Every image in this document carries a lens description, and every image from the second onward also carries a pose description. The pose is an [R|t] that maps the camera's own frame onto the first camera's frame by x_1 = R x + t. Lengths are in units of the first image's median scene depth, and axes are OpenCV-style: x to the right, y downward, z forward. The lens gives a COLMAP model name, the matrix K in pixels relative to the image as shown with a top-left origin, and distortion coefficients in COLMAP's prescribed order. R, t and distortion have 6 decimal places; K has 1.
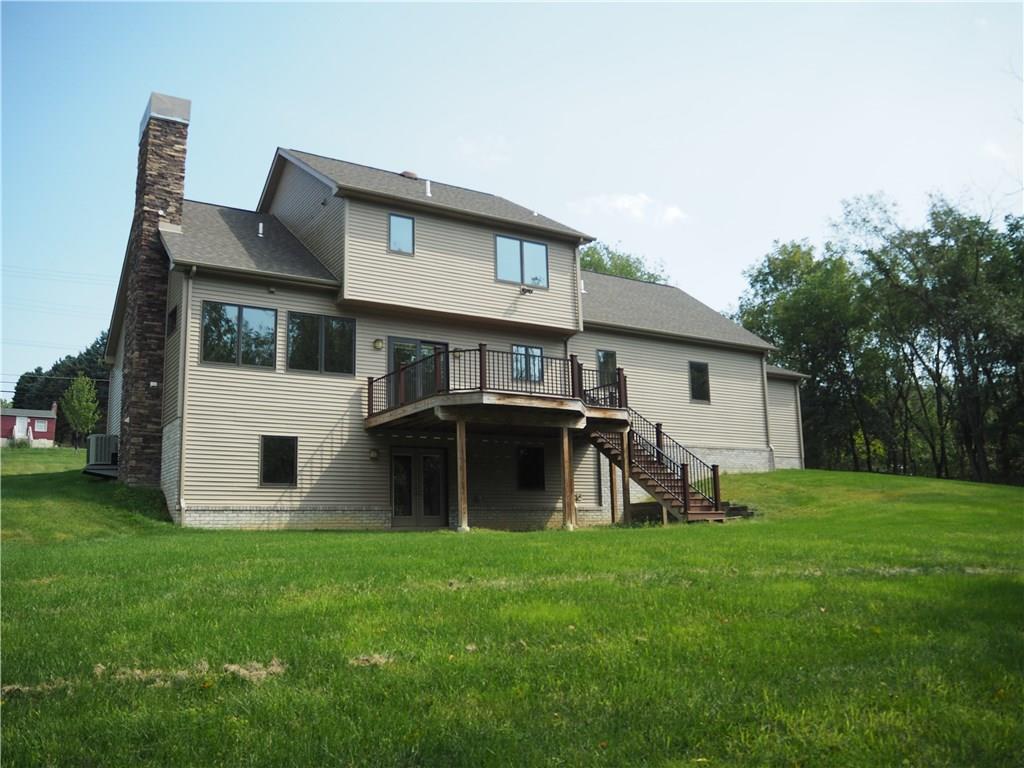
lens RADIAL K [[853.1, 0, 514.0], [0, 853.1, 383.2], [0, 0, 1]] dist [-0.071048, 0.007632]
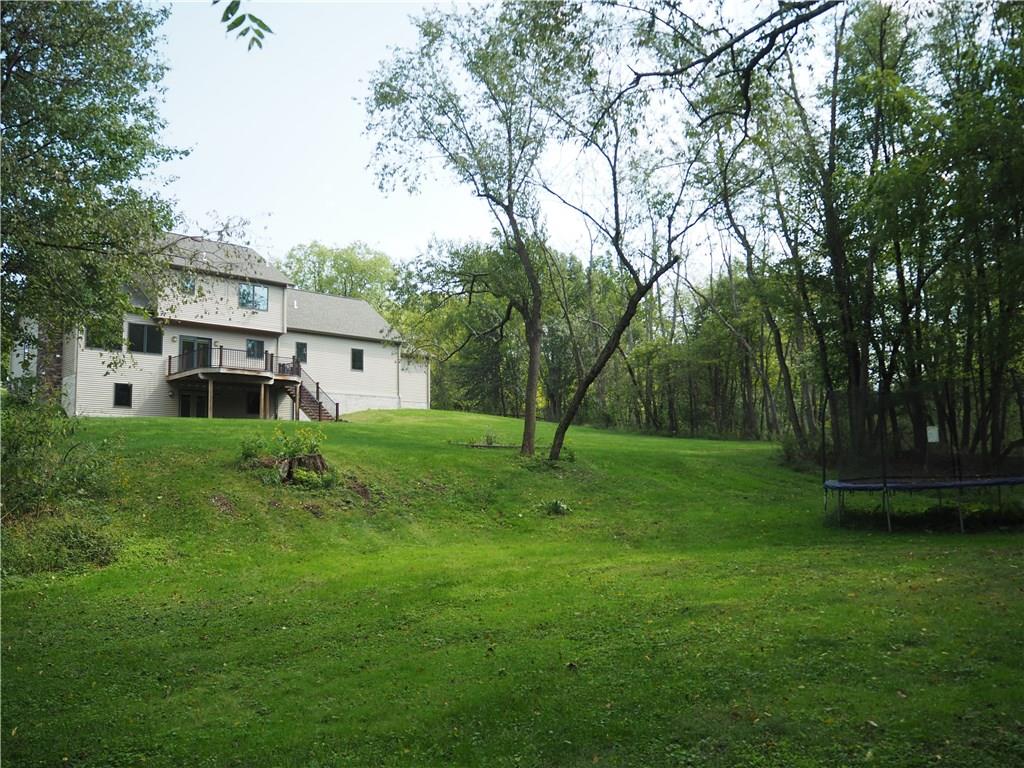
lens RADIAL K [[853.1, 0, 509.2], [0, 853.1, 387.6], [0, 0, 1]] dist [-0.071048, 0.007632]
pose [[0.978331, 0.029400, 0.204948, 0.211096], [-0.043036, 0.997123, 0.062395, -0.090466], [-0.202524, -0.069863, 0.976782, -1.125434]]
